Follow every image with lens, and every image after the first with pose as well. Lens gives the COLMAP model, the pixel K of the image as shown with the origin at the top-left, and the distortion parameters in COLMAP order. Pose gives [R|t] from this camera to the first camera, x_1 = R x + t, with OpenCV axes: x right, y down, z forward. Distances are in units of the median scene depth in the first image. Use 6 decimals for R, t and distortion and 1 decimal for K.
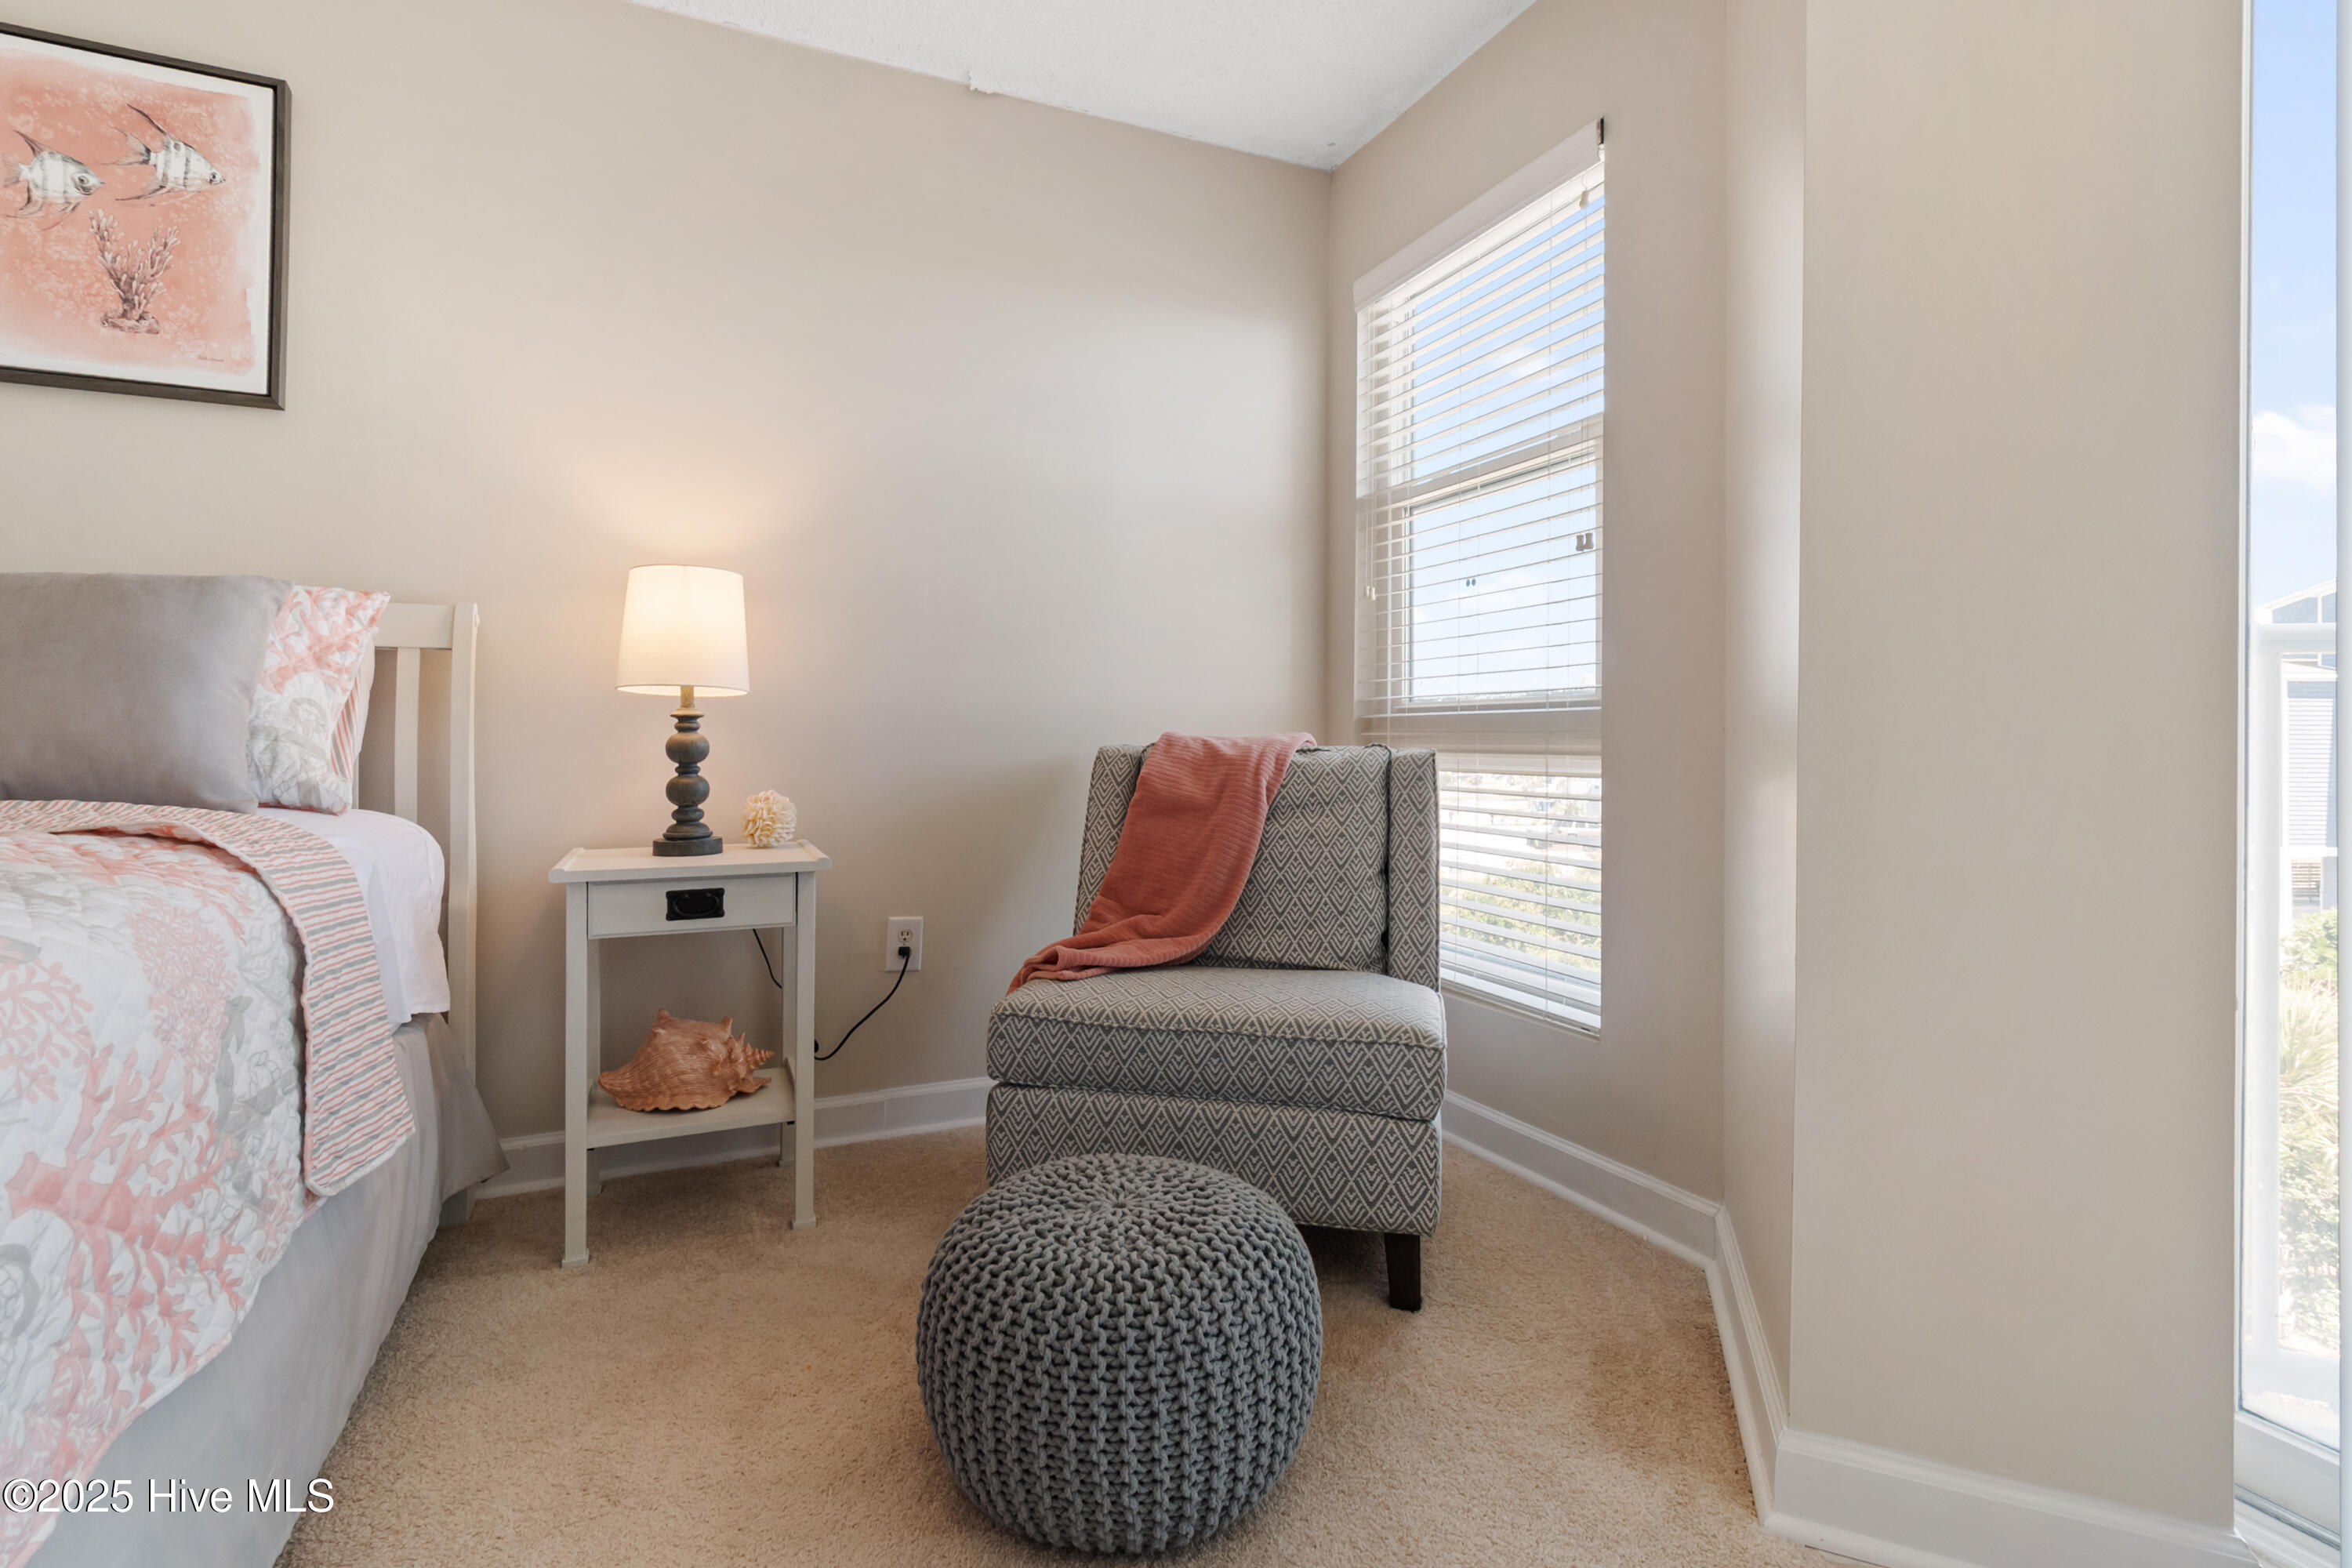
lens RADIAL K [[1073.6, 0, 1164.9], [0, 1073.6, 737.5], [0, 0, 1]] dist [-0.000379, -0.001614]
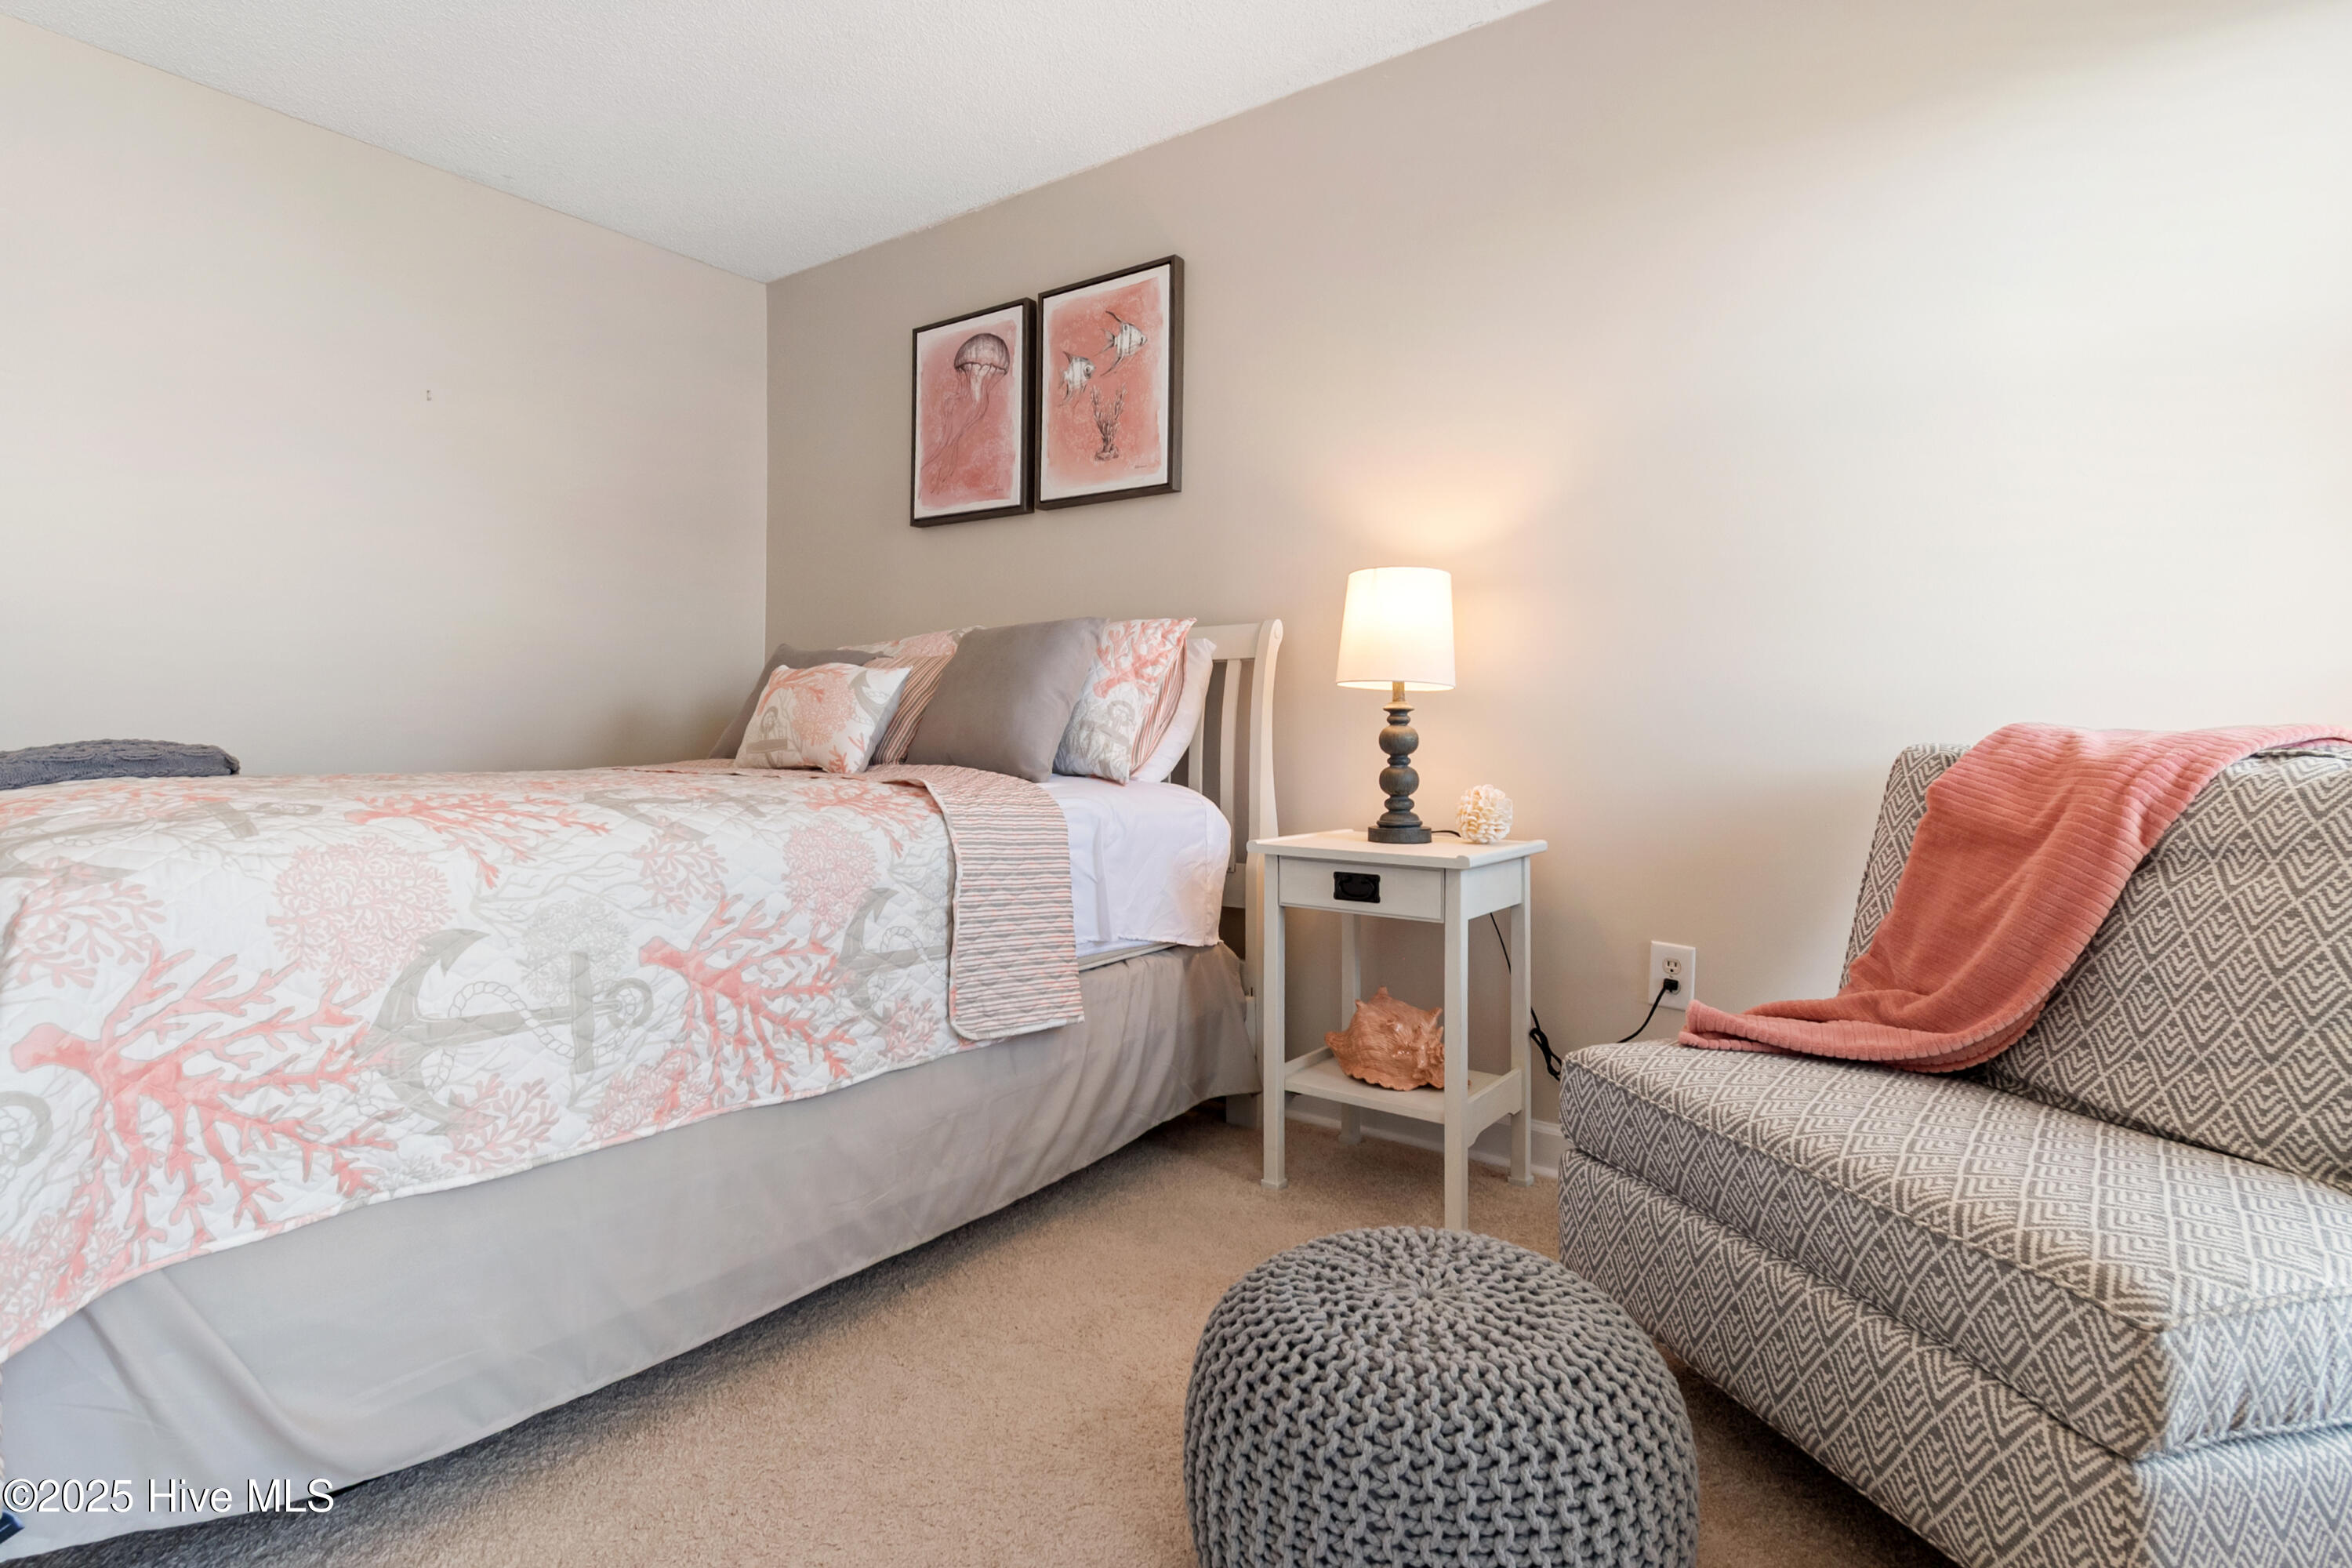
lens RADIAL K [[1117.8, 0, 1151.5], [0, 1117.8, 708.0], [0, 0, 1]] dist [0.000244, -0.000028]
pose [[0.507280, -0.017417, -0.861605, 0.377643], [-0.005310, 0.999714, -0.023335, 0.005029], [0.861765, 0.016412, 0.507042, 0.240936]]
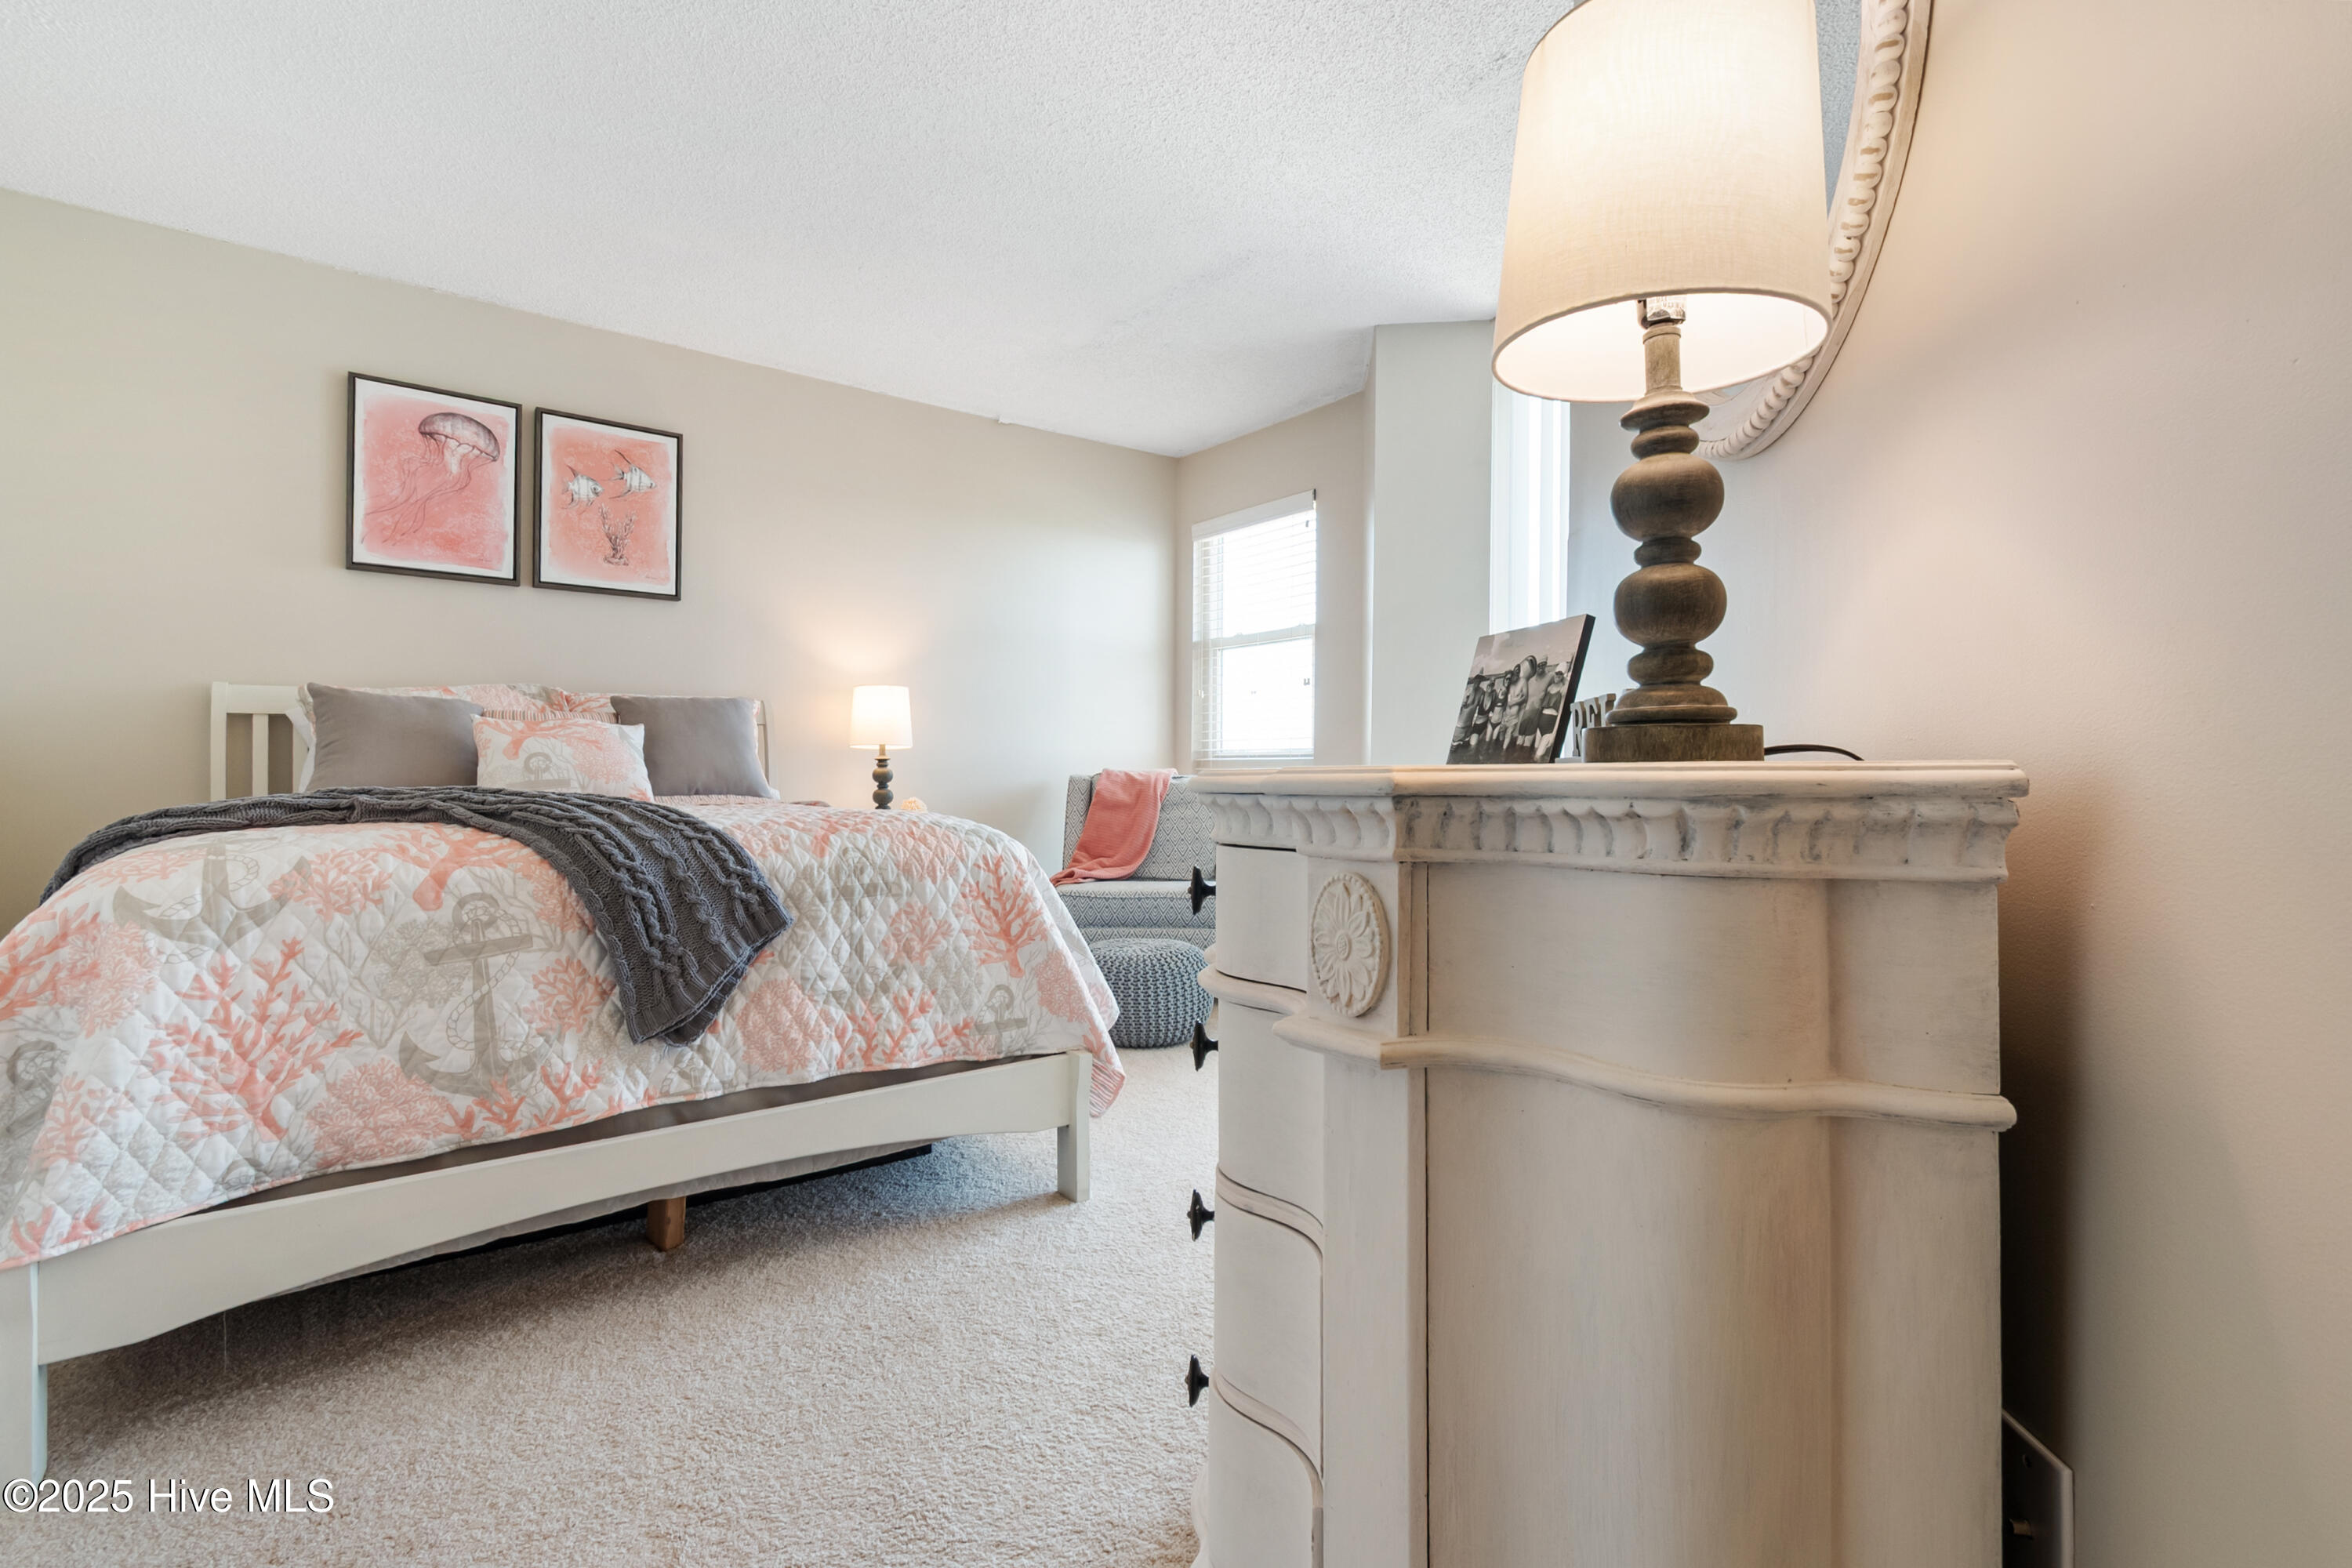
lens RADIAL K [[1073.6, 0, 1175.7], [0, 1073.6, 776.2], [0, 0, 1]] dist [-0.000379, -0.001614]
pose [[0.971453, 0.002271, 0.237221, -0.391672], [-0.003845, 0.999974, 0.006170, -0.003144], [-0.237201, -0.006905, 0.971436, -1.075355]]
